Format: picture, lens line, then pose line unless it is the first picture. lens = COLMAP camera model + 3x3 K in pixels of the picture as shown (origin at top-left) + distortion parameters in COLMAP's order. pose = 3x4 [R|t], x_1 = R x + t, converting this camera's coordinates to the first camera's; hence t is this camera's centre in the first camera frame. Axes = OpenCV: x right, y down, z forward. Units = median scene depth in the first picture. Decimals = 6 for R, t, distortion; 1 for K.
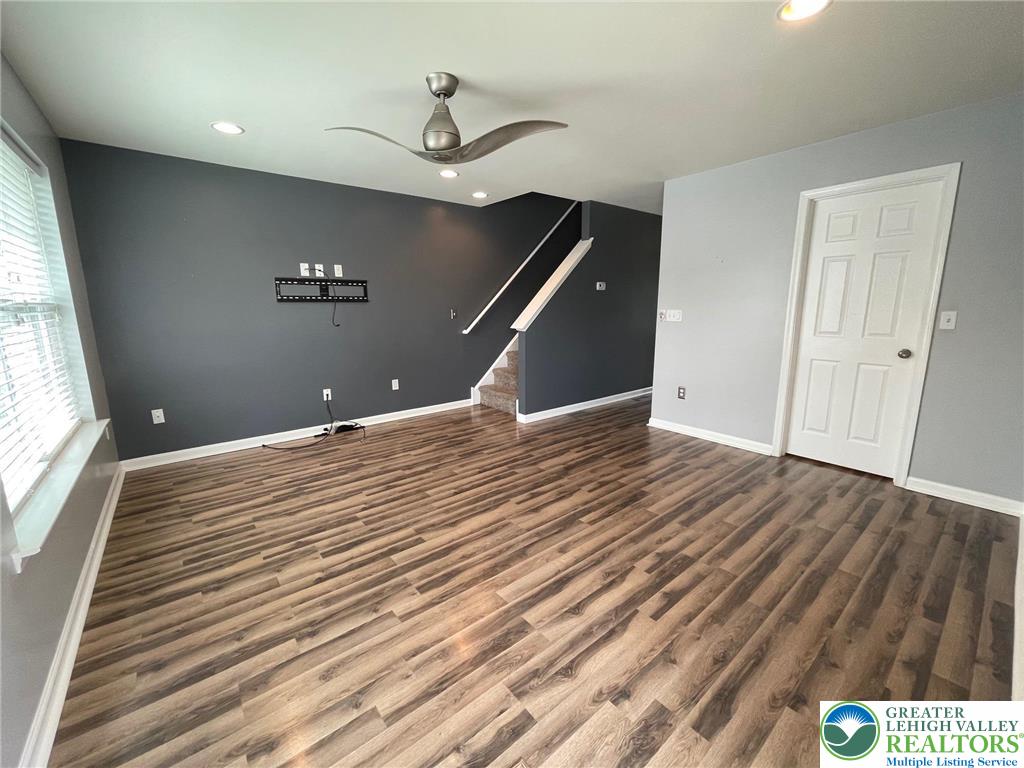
lens RADIAL K [[416.8, 0, 510.4], [0, 416.8, 379.9], [0, 0, 1]] dist [-0.000936, -0.000147]
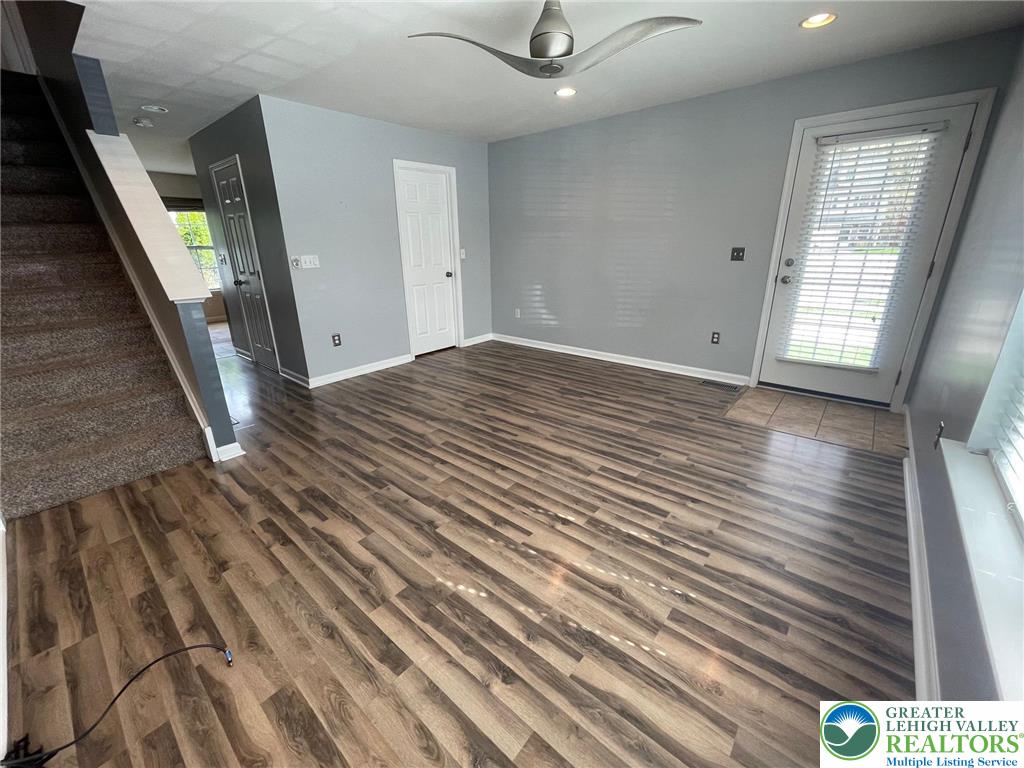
lens RADIAL K [[416.8, 0, 510.4], [0, 416.8, 379.9], [0, 0, 1]] dist [-0.000936, -0.000147]
pose [[-0.175834, -0.302531, 0.936780, -0.958662], [0.201991, 0.920271, 0.335113, -0.202535], [-0.963474, 0.248146, -0.100706, 1.103816]]
